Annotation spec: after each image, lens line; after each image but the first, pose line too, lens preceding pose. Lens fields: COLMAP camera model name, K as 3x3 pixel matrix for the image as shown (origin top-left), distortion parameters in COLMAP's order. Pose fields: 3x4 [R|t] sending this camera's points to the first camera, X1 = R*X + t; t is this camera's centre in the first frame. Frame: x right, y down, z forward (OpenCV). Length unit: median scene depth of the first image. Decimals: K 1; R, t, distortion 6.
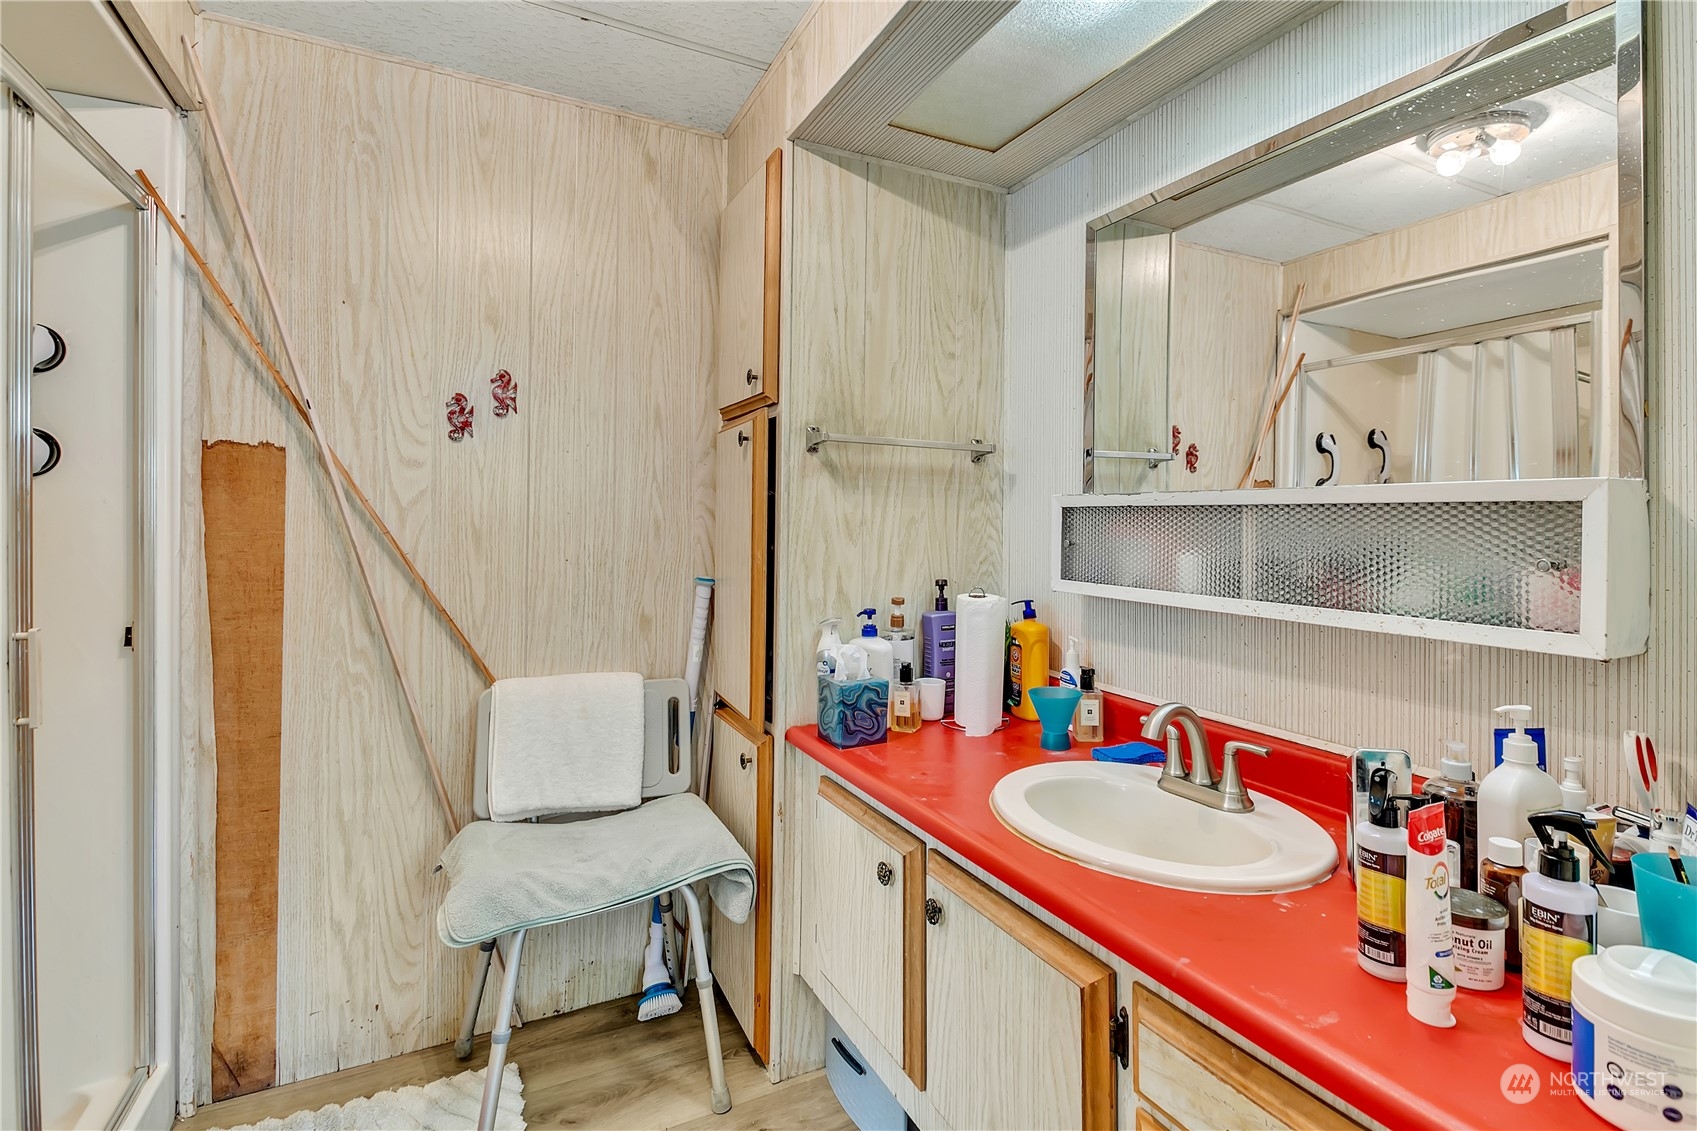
lens RADIAL K [[779.9, 0, 849.3], [0, 779.9, 529.1], [0, 0, 1]] dist [-0.000725, -0.000749]
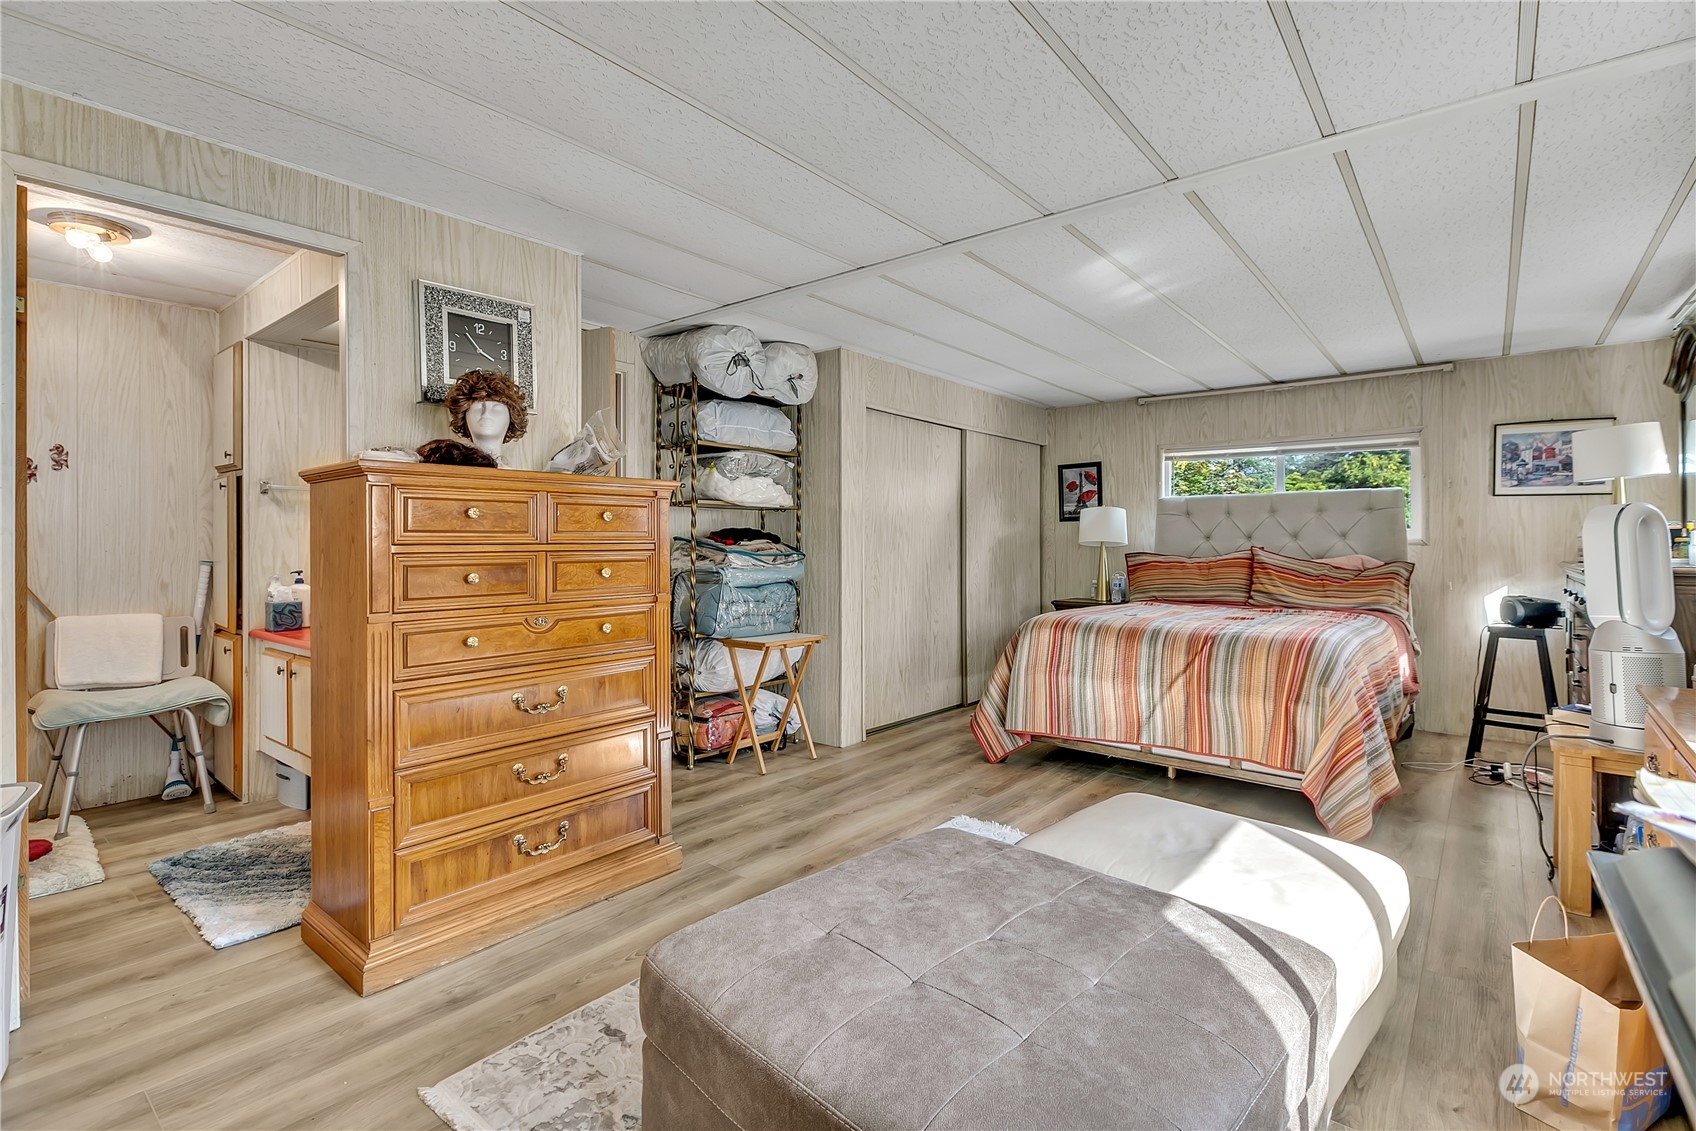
lens RADIAL K [[778.9, 0, 849.2], [0, 778.9, 550.9], [0, 0, 1]] dist [-0.002460, -0.000818]
pose [[0.909692, -0.015169, 0.415006, 0.465521], [0.012861, 0.999882, 0.008357, 0.049047], [-0.415084, -0.002265, 0.909780, -1.378576]]
